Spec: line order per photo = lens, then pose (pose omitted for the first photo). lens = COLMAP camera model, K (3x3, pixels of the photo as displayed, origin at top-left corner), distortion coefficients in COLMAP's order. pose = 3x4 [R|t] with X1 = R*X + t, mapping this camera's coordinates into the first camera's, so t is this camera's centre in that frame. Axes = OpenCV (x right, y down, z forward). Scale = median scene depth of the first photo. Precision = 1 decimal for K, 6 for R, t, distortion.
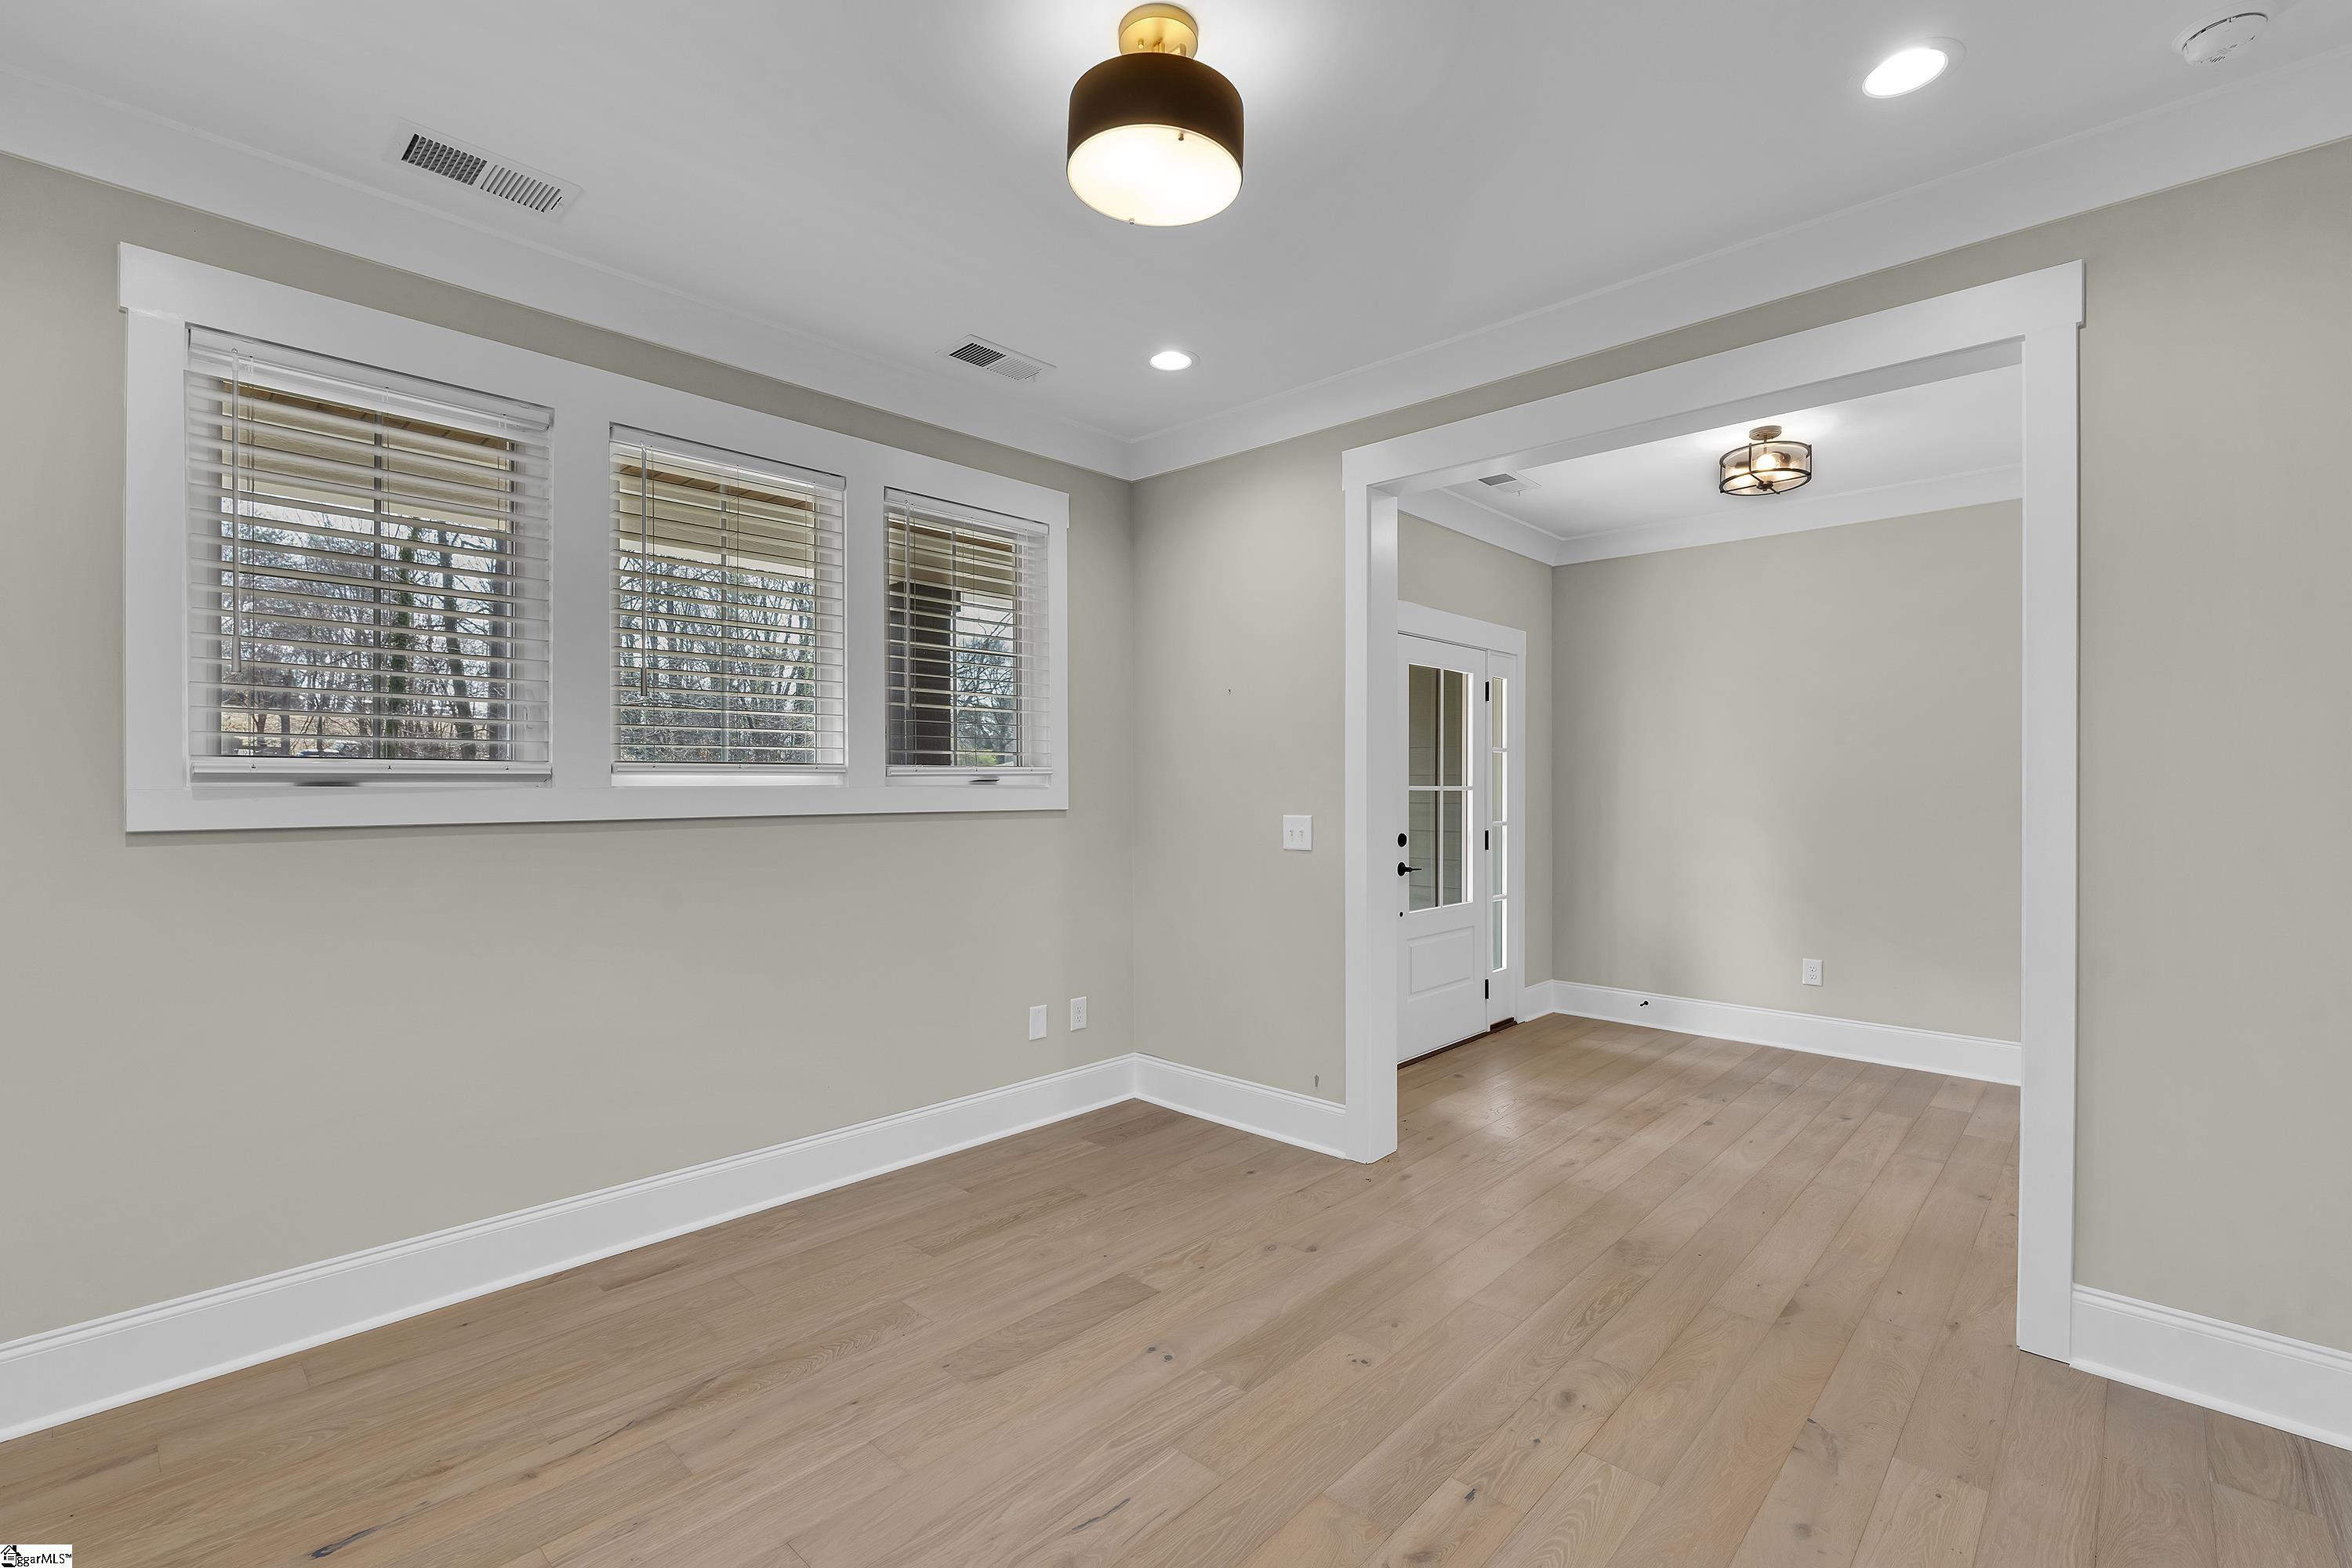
lens RADIAL K [[1032.4, 0, 1185.7], [0, 1032.4, 786.8], [0, 0, 1]] dist [-0.001758, -0.000711]
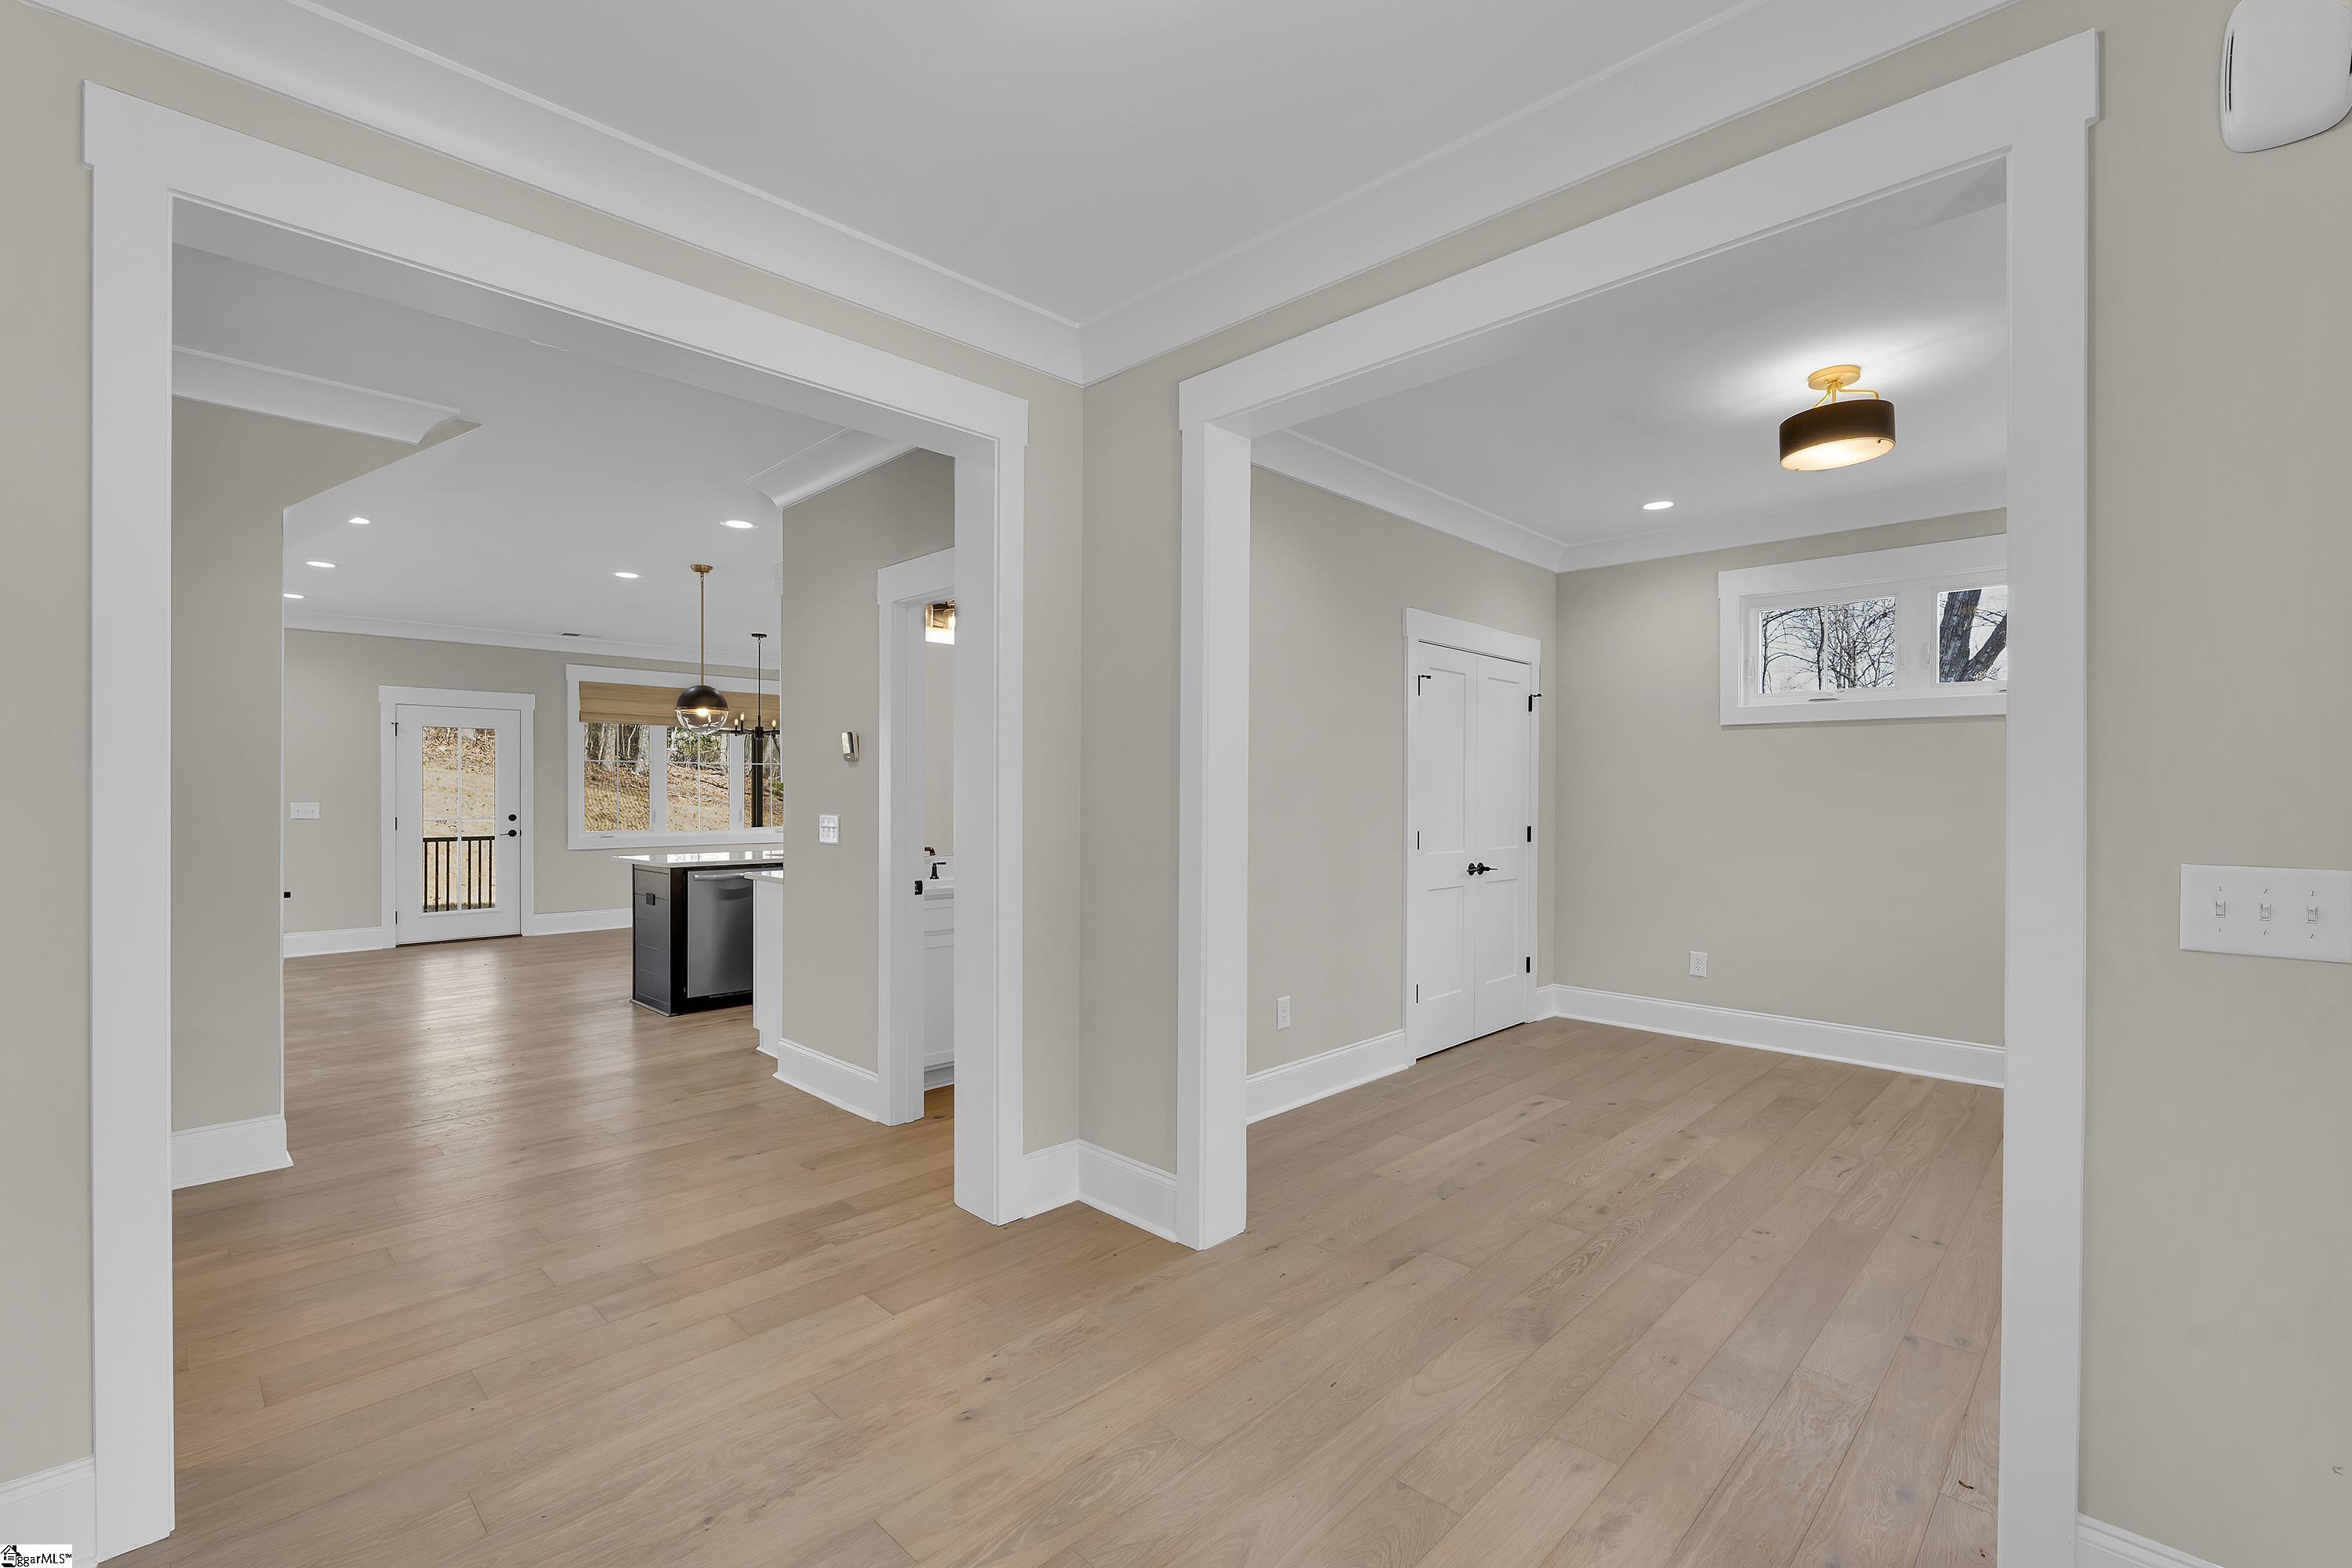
lens RADIAL K [[1018.7, 0, 1176.0], [0, 1018.7, 784.0], [0, 0, 1]] dist [-0.002356, -0.000444]
pose [[-0.999616, -0.009163, 0.026135, 0.793072], [-0.009150, 0.999958, 0.000599, -0.005925], [-0.026140, 0.000360, -0.999658, 2.071228]]
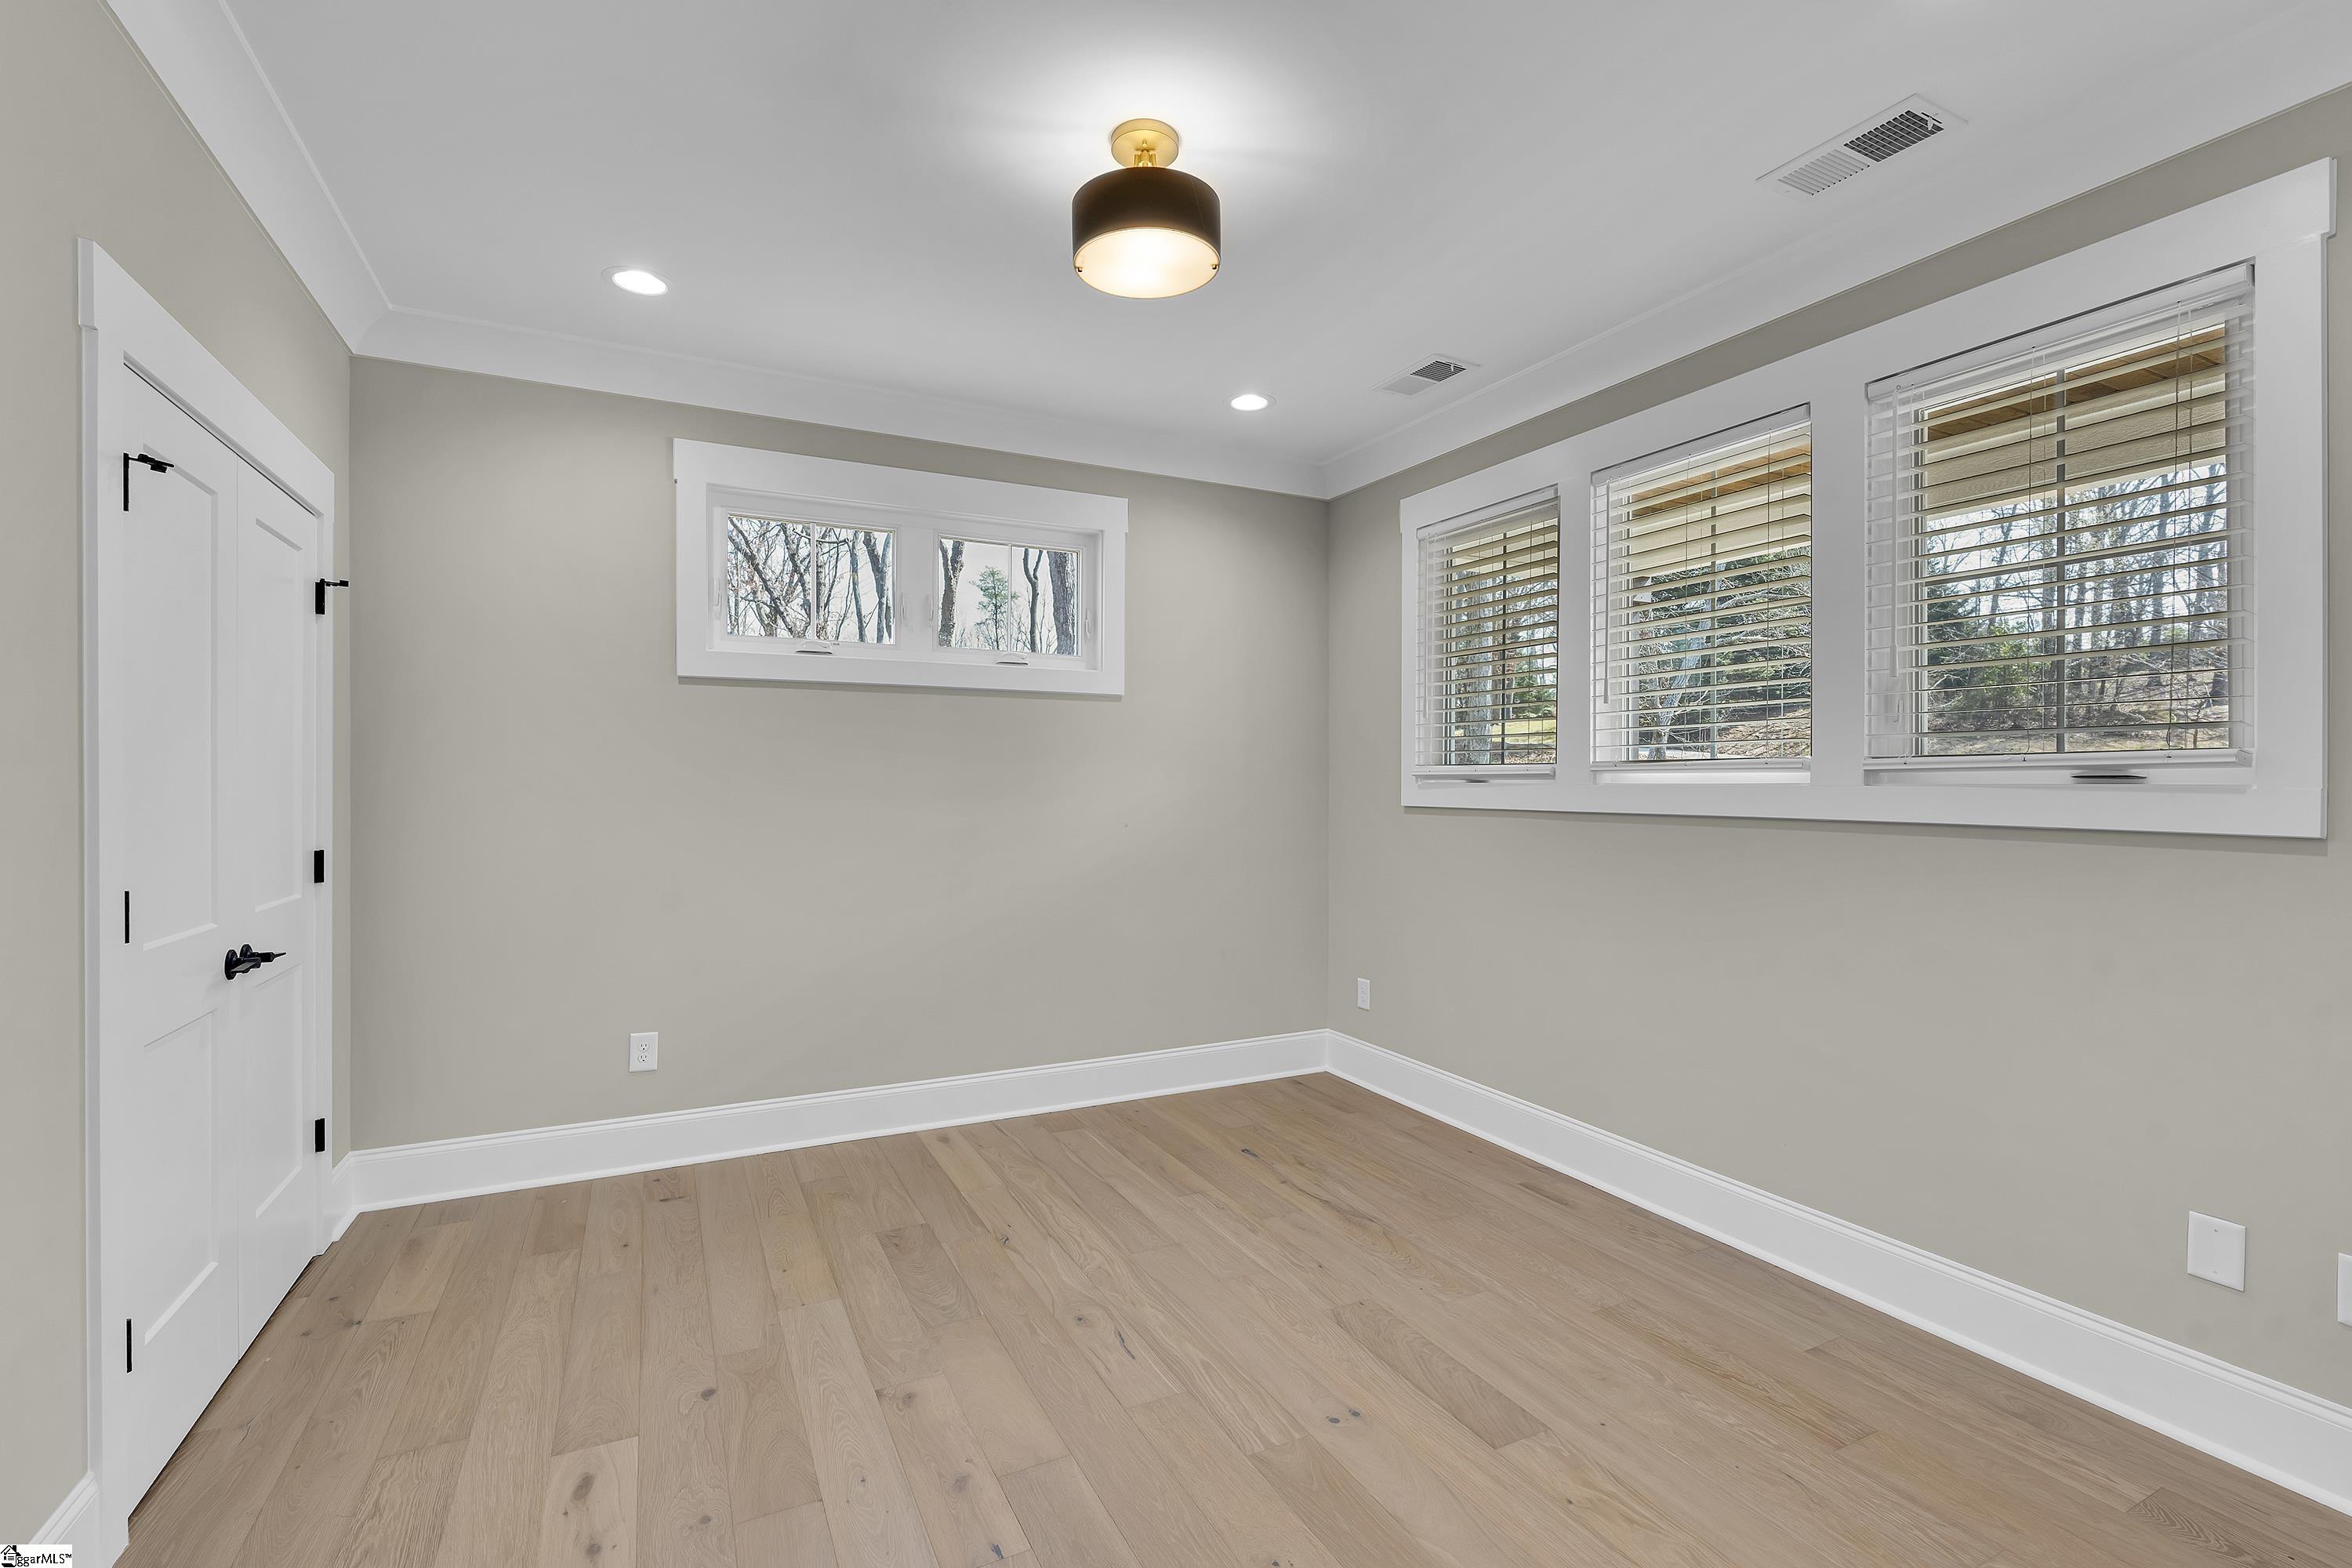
lens RADIAL K [[1039.5, 0, 1164.9], [0, 1039.5, 779.8], [0, 0, 1]] dist [-0.008858, -0.000117]
pose [[-0.352170, -0.003983, -0.935928, 0.789993], [-0.007036, 0.999974, -0.001608, 0.001291], [0.935910, 0.006018, -0.352189, 1.059962]]
